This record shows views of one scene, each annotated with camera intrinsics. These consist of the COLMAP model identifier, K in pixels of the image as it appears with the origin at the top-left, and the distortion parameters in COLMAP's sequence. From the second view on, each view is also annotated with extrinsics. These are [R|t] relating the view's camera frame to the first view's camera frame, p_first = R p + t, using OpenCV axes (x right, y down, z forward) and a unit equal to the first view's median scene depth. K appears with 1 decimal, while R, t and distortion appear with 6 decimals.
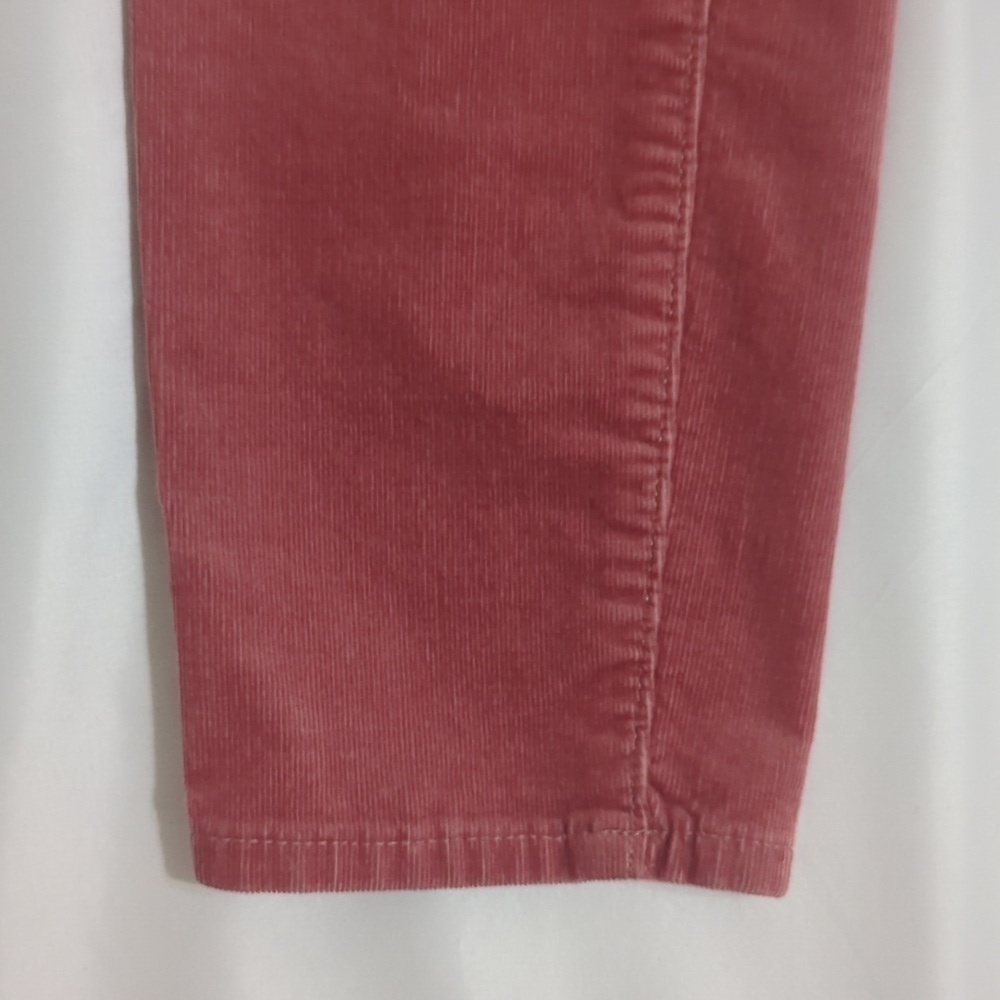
lens RADIAL K [[1660.8, 0, 507.7], [0, 1660.8, 496.7], [0, 0, 1]] dist [0.060342, 0.000000]
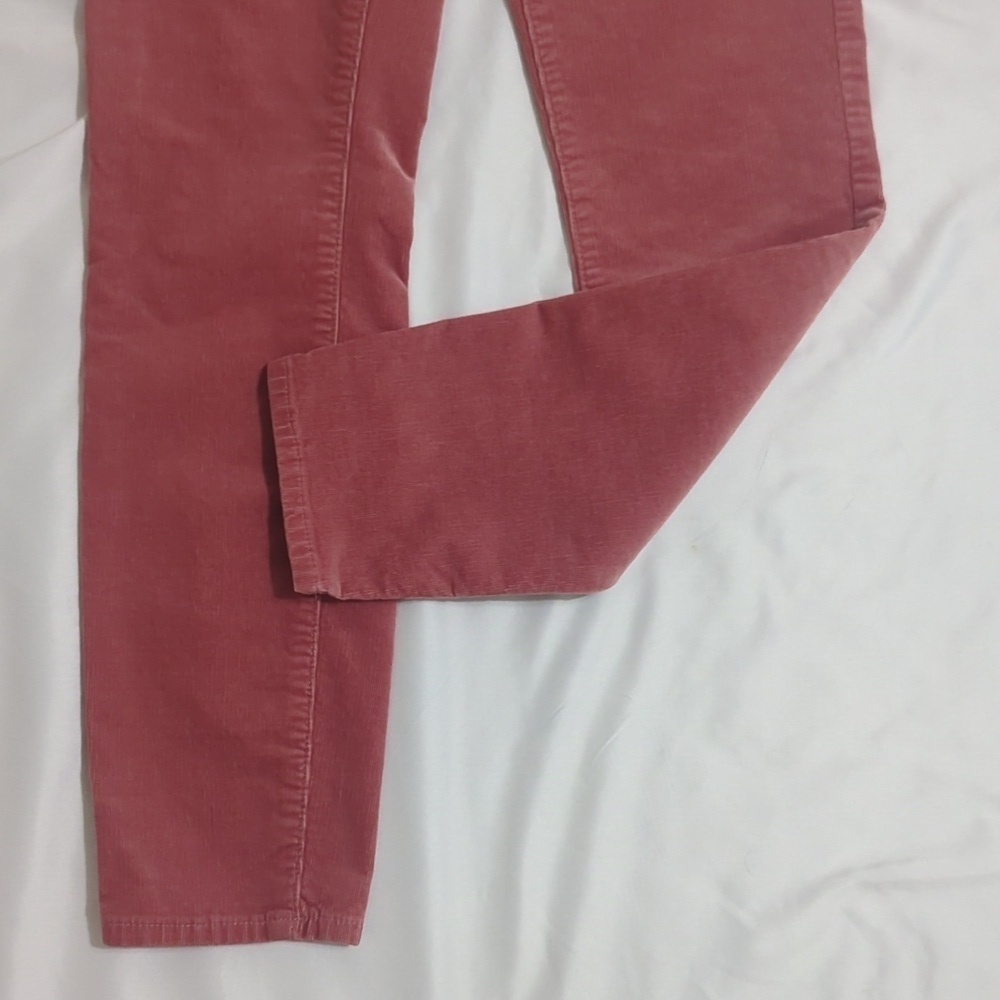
lens RADIAL K [[1660.8, 0, 495.4], [0, 1660.8, 504.2], [0, 0, 1]] dist [0.060342, 0.000000]
pose [[0.999338, -0.013475, 0.033789, 0.287631], [0.017793, 0.991232, -0.130929, -0.063208], [-0.031728, 0.131443, 0.990816, -1.401768]]
